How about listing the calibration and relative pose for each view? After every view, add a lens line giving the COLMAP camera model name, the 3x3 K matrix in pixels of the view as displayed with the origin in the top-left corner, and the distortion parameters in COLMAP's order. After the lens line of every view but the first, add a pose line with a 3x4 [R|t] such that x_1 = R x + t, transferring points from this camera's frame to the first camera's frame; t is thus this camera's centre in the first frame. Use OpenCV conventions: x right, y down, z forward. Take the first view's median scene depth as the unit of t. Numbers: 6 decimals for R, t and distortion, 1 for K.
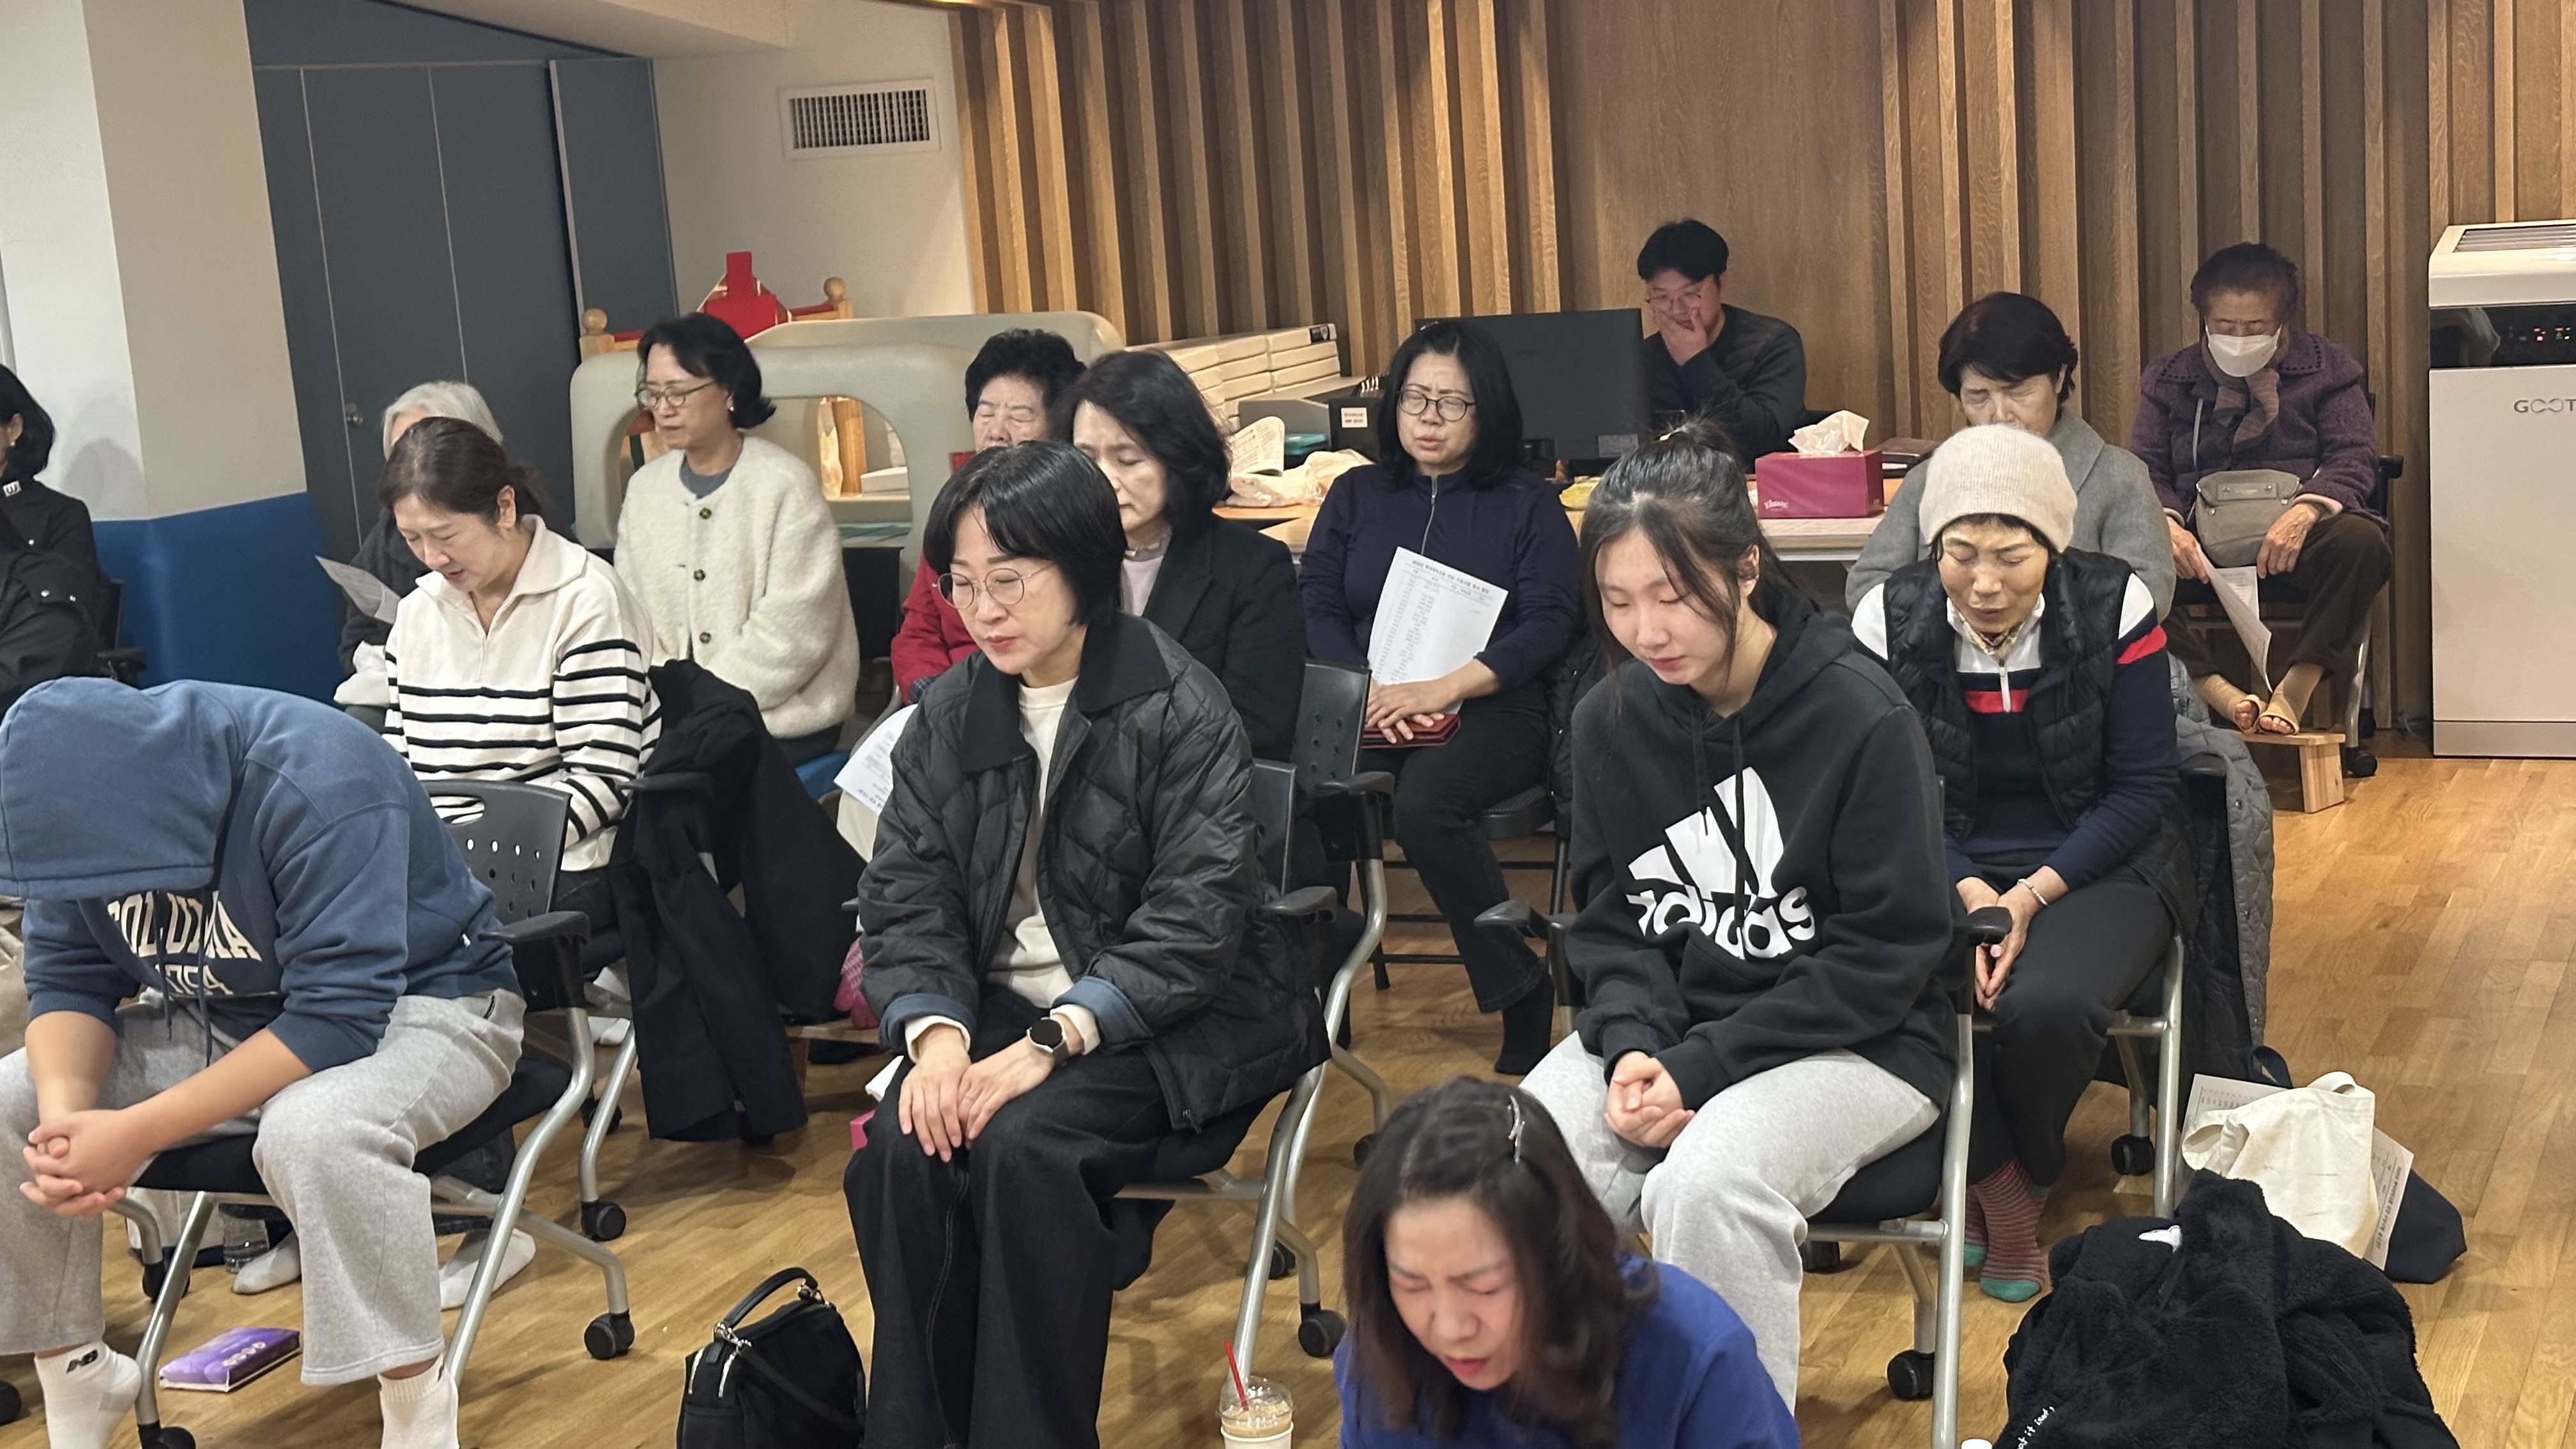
lens RADIAL K [[3554.4, 0, 1320.1], [0, 3554.4, 706.5], [0, 0, 1]] dist [0.128663, 0.000000]
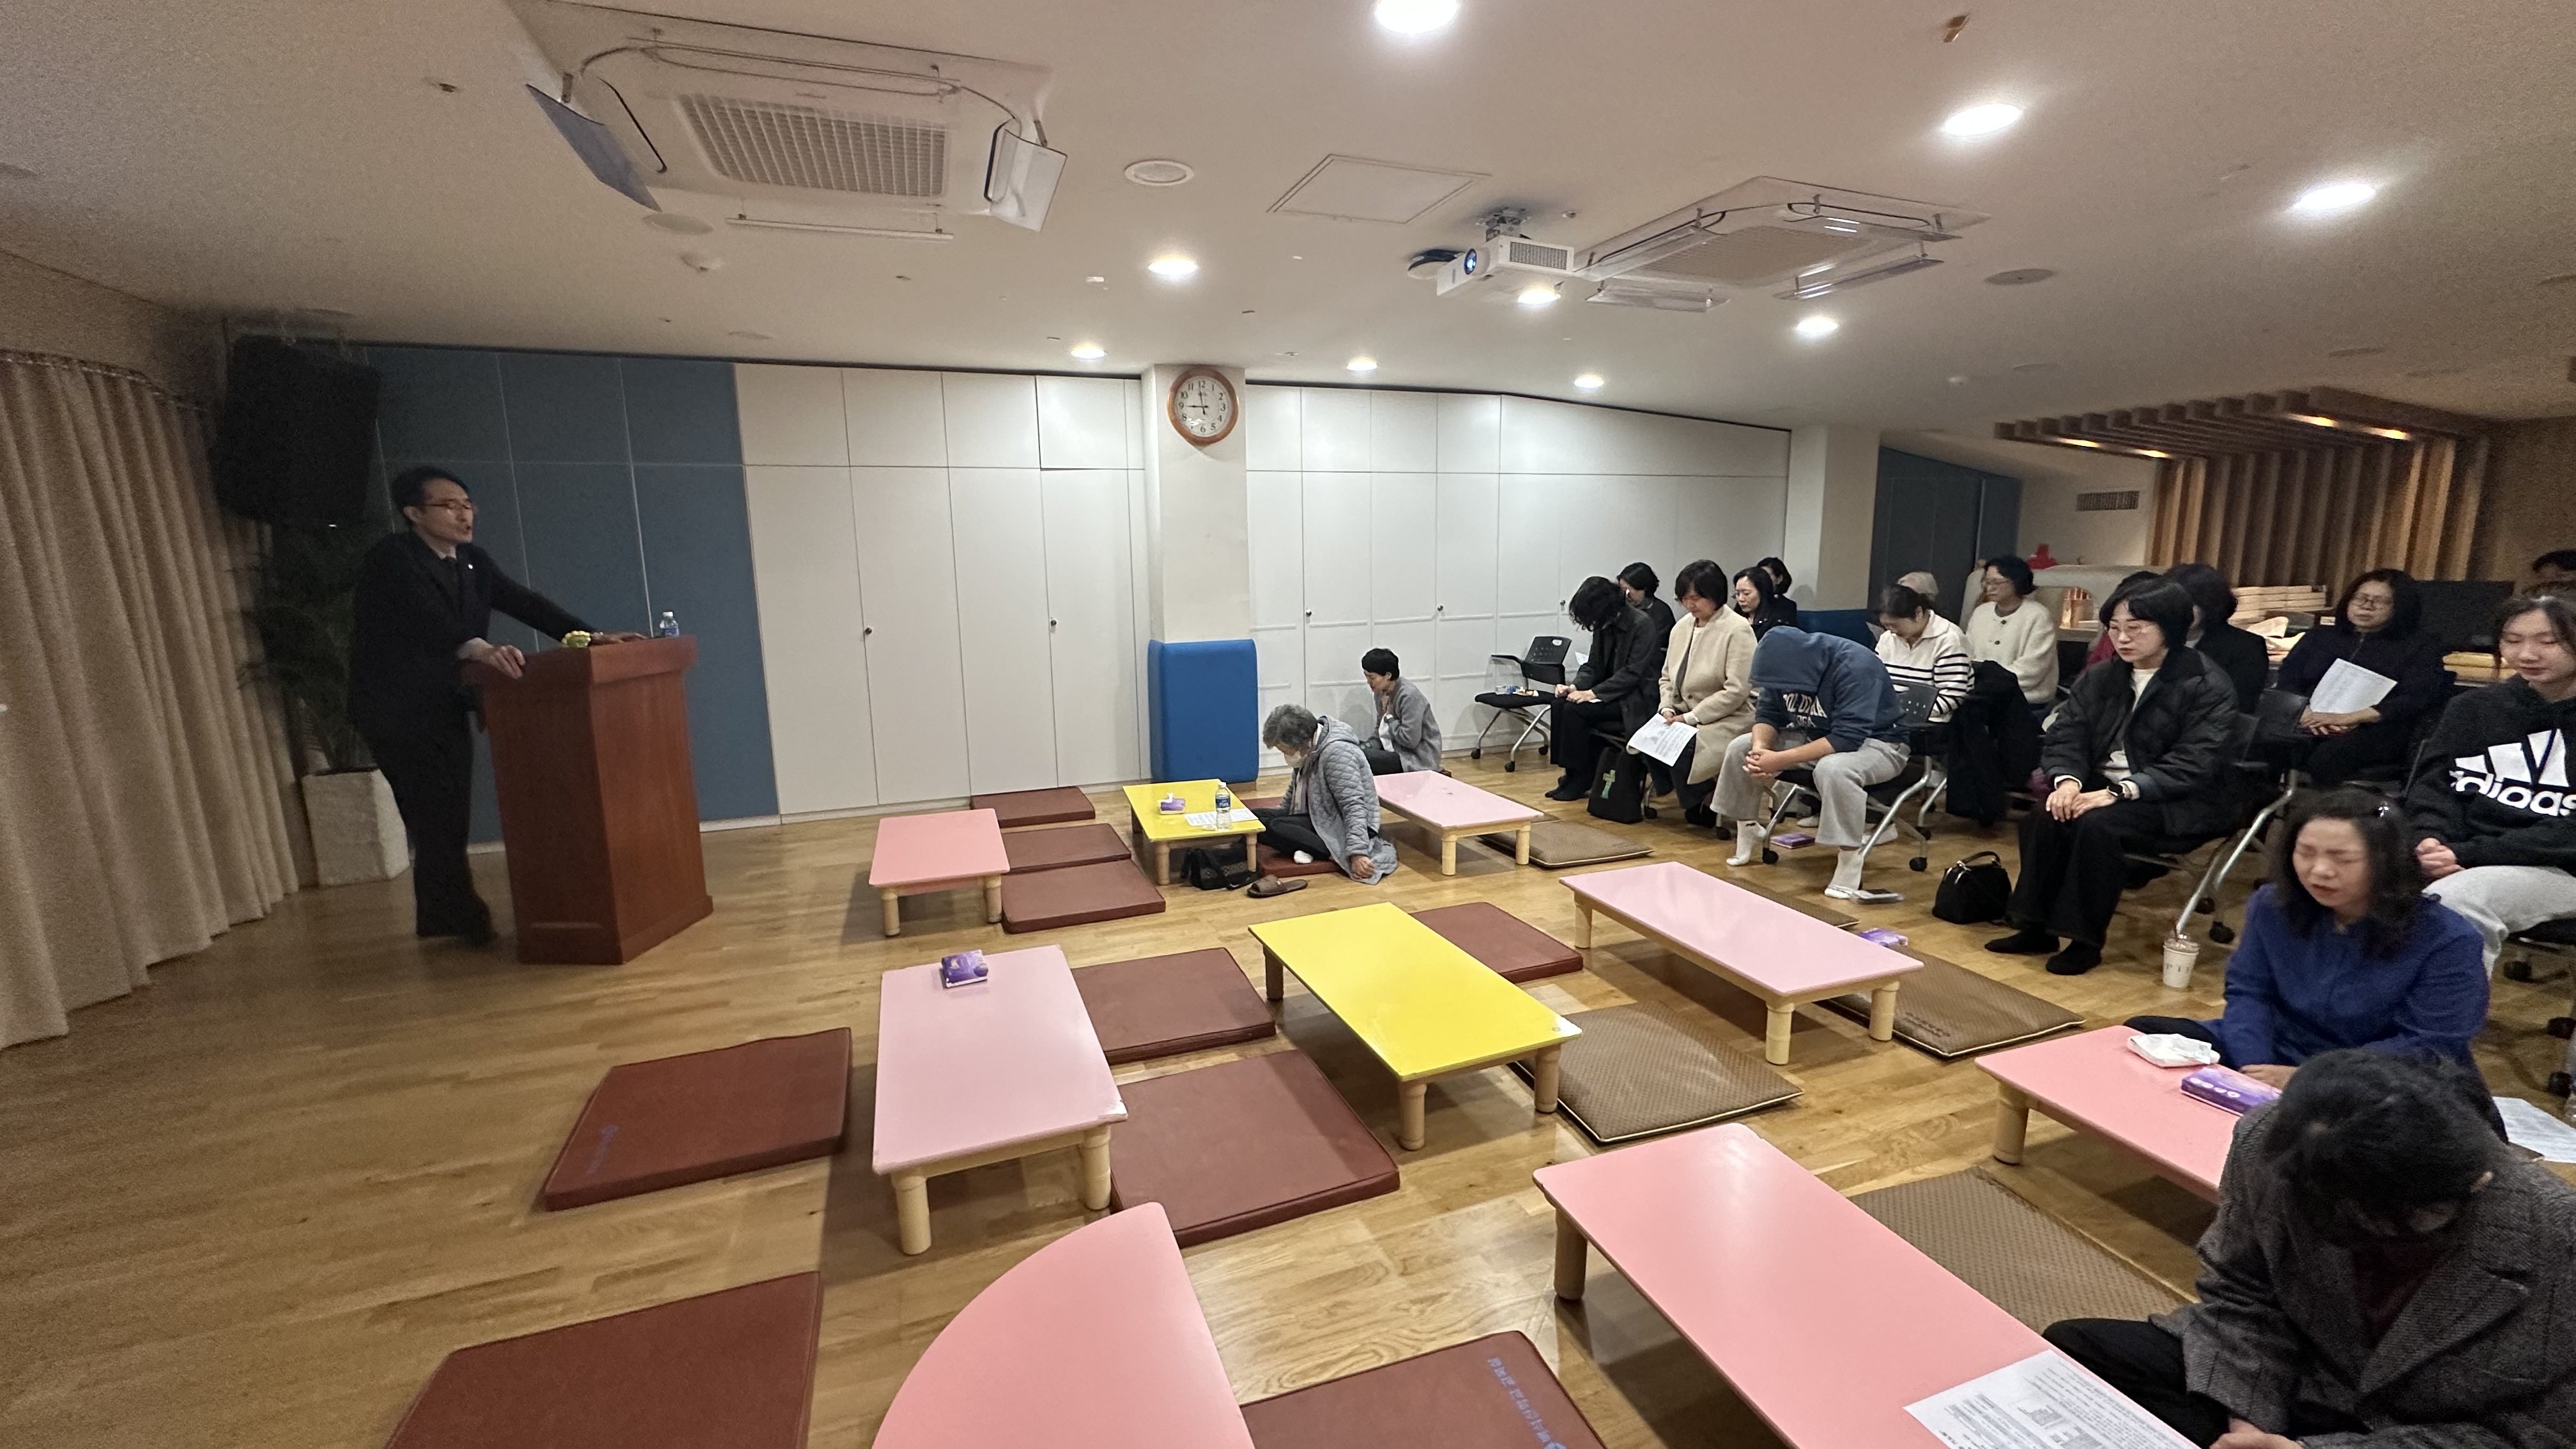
lens RADIAL K [[1022.9, 0, 1288.8], [0, 1022.9, 726.3], [0, 0, 1]] dist [-0.000986, -0.000025]
pose [[0.701162, 0.176384, -0.690841, 0.011984], [-0.151096, 0.983670, 0.097795, 0.055402], [0.696808, 0.035813, 0.716363, -0.025896]]
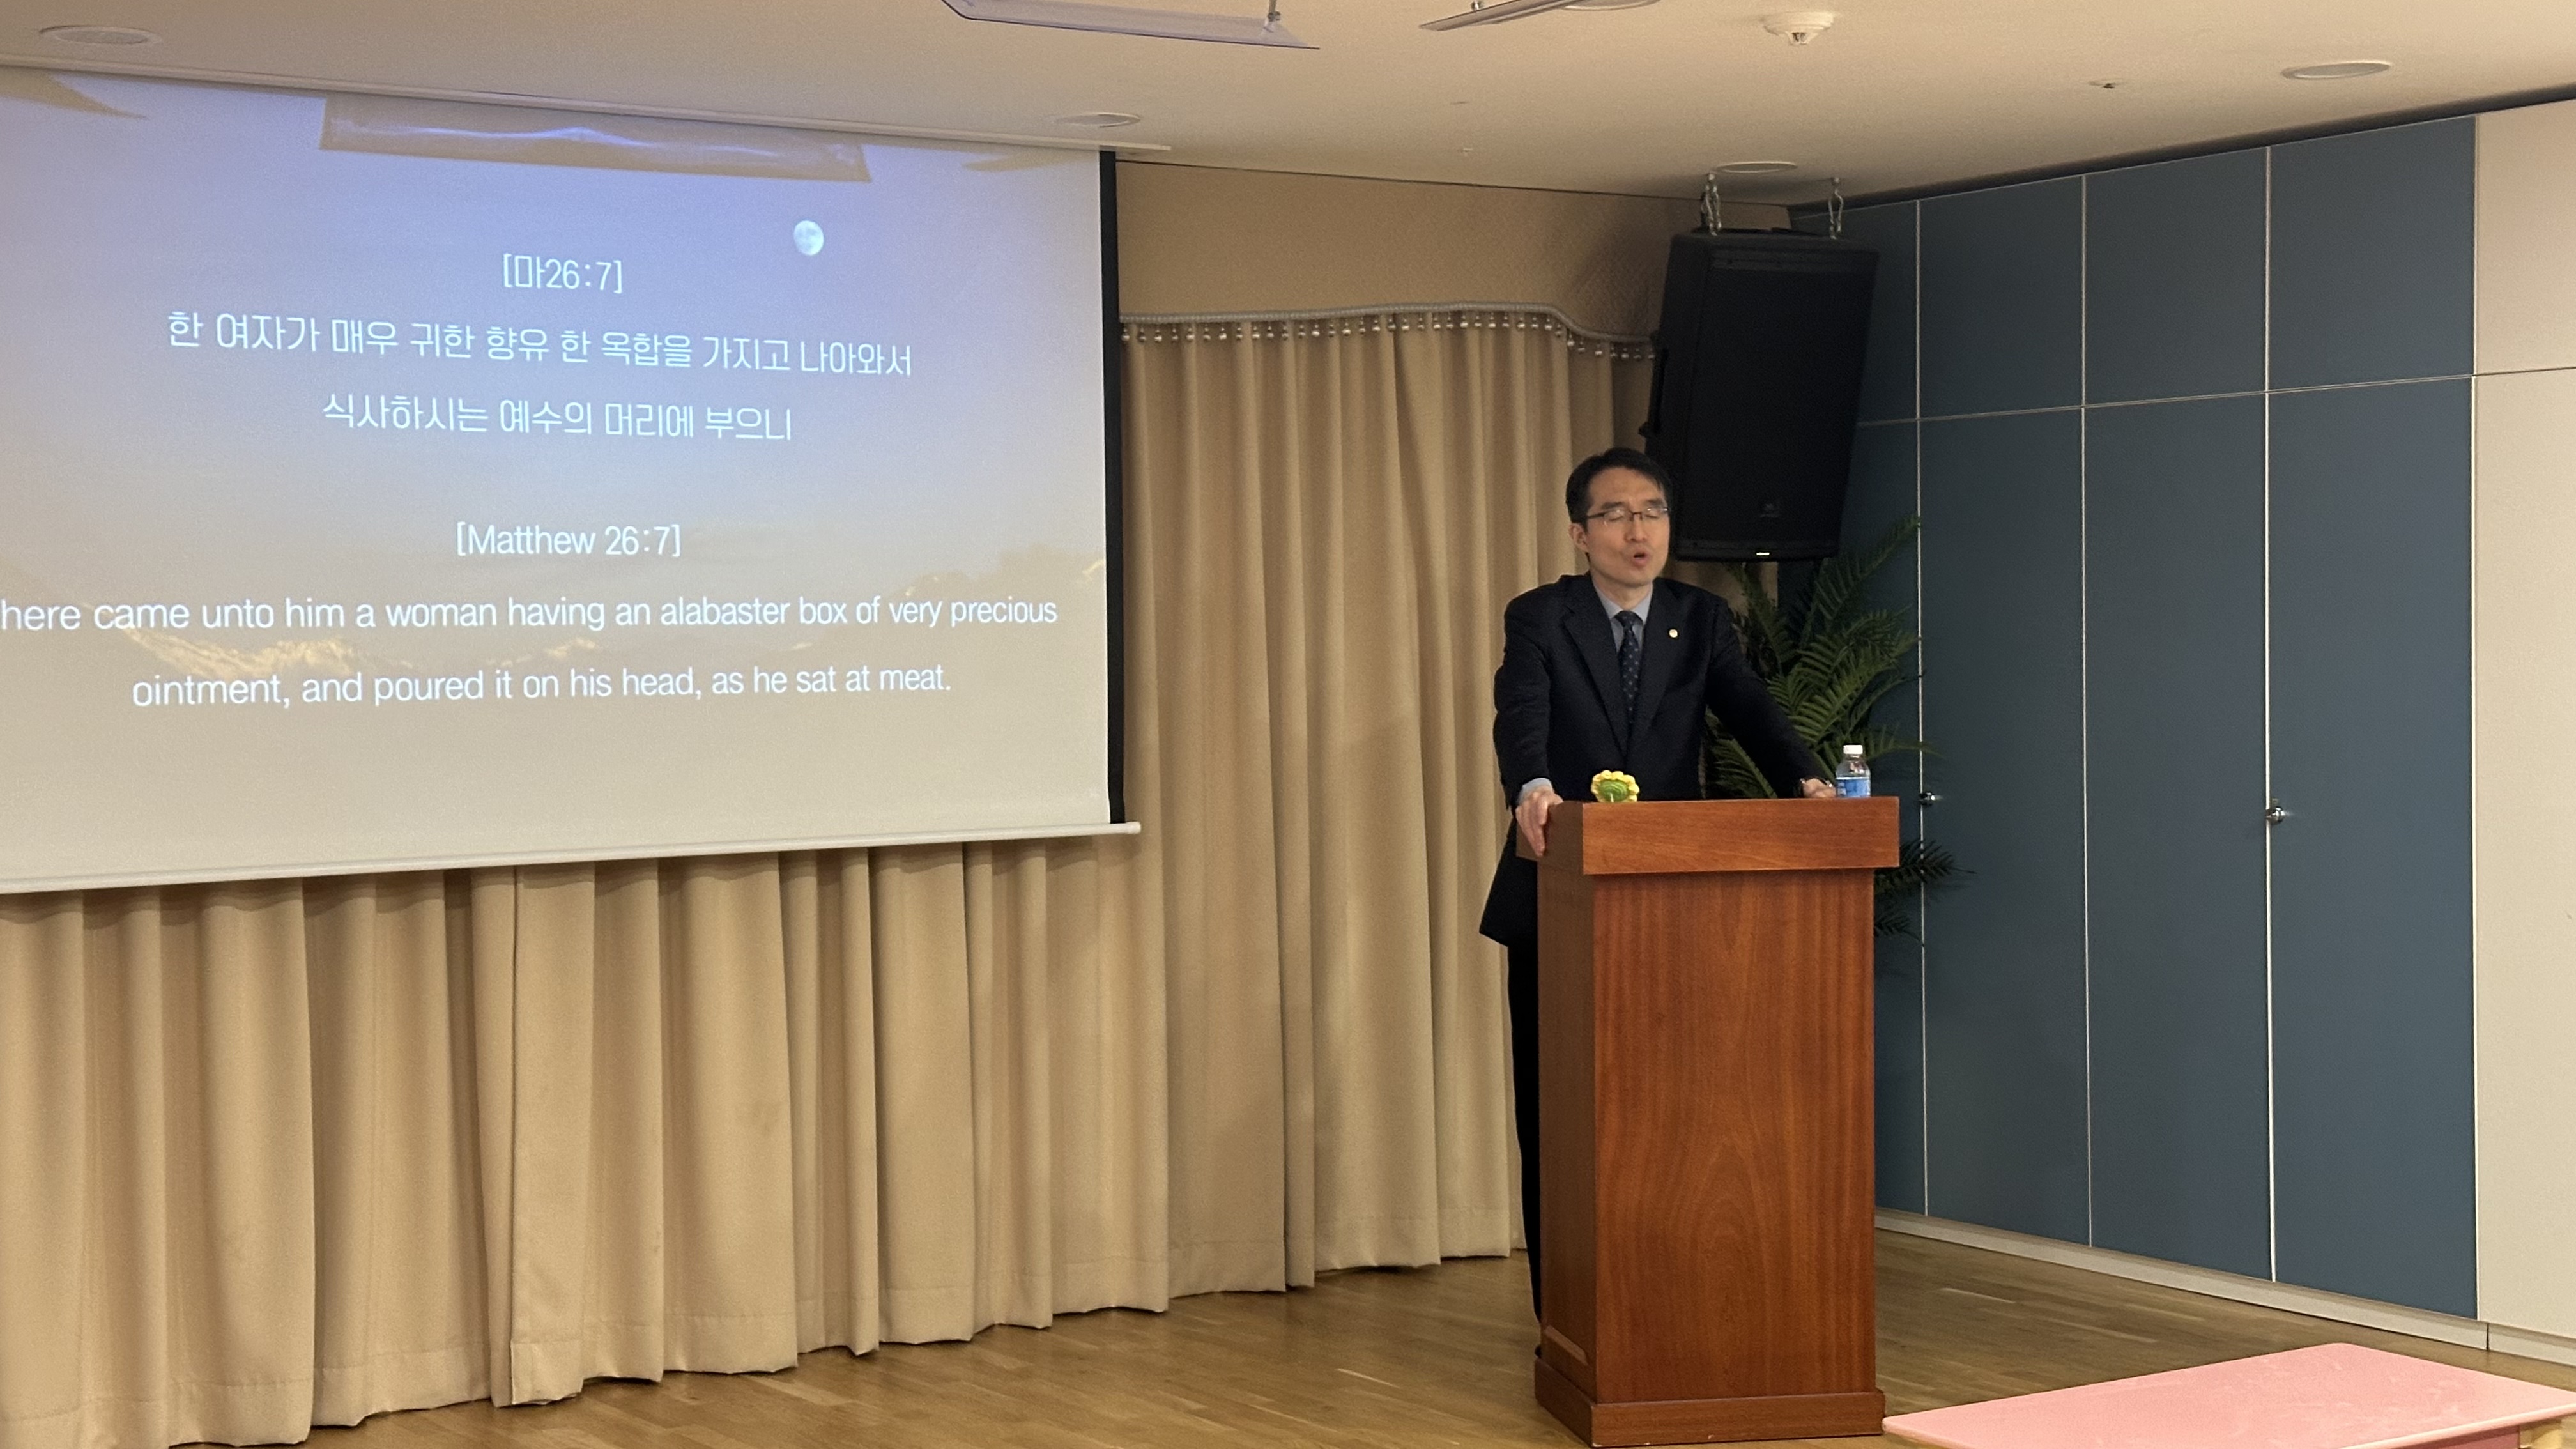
lens RADIAL K [[3554.4, 0, 1308.5], [0, 3554.4, 740.1], [0, 0, 1]] dist [0.128663, 0.000000]
pose [[-0.516944, 0.106450, -0.849375, 0.292511], [-0.094489, 0.979079, 0.180214, -0.096124], [0.850788, 0.173417, -0.496070, 0.679215]]
